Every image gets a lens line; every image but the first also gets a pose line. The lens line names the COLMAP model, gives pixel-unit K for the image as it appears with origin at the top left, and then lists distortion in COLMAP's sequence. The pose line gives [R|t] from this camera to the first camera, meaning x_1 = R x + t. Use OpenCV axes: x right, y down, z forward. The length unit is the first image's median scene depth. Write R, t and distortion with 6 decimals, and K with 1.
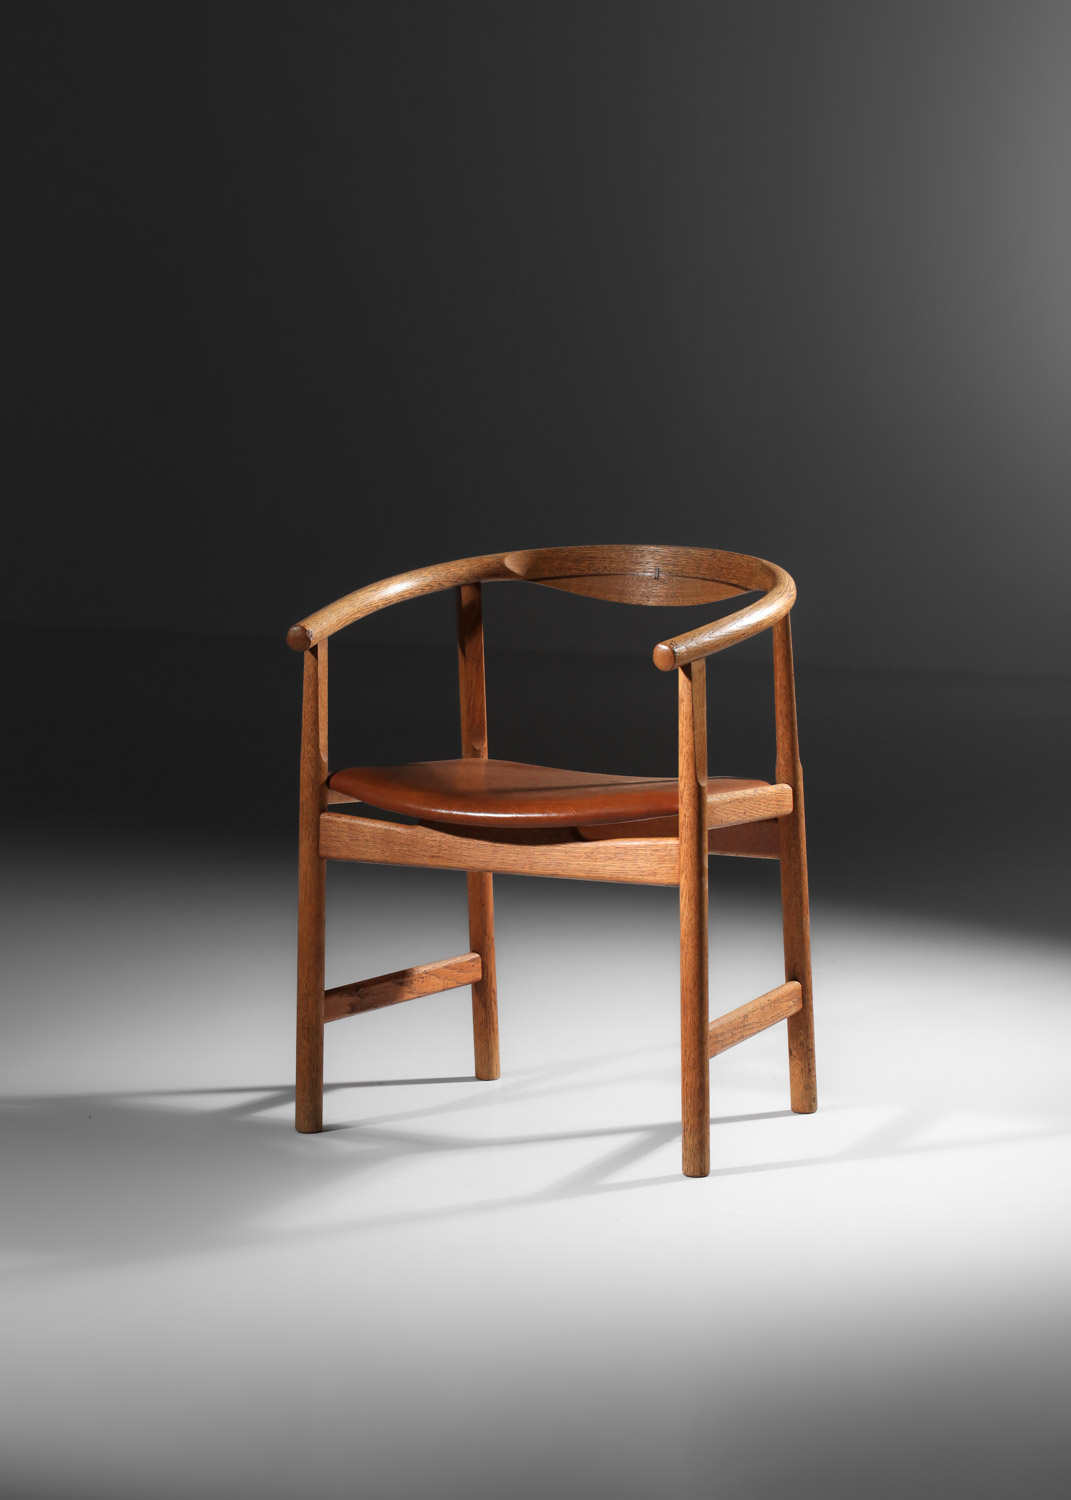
lens RADIAL K [[4785.9, 0, 534.7], [0, 4785.9, 750.3], [0, 0, 1]] dist [-0.346588, 0.000000]
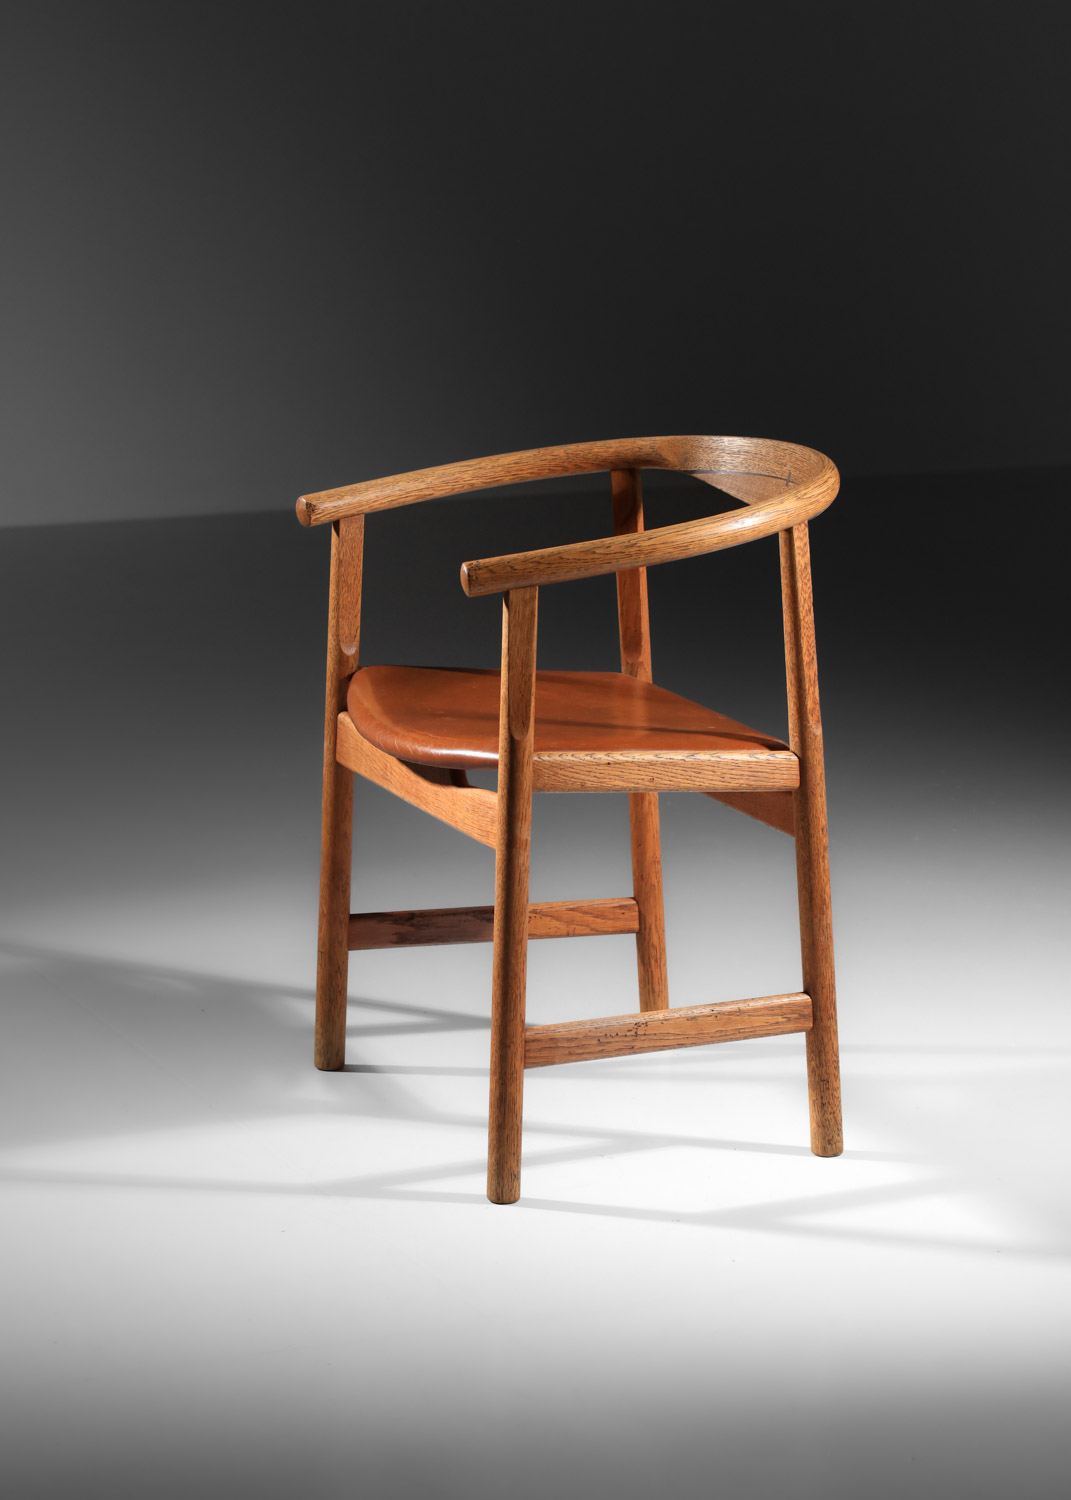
lens RADIAL K [[4785.9, 0, 534.0], [0, 4785.9, 749.5], [0, 0, 1]] dist [-0.346588, 0.000000]
pose [[0.774095, 0.135964, -0.618297, 0.520198], [-0.097244, 0.990611, 0.096088, -0.067187], [0.625556, -0.014255, 0.780049, 0.335511]]
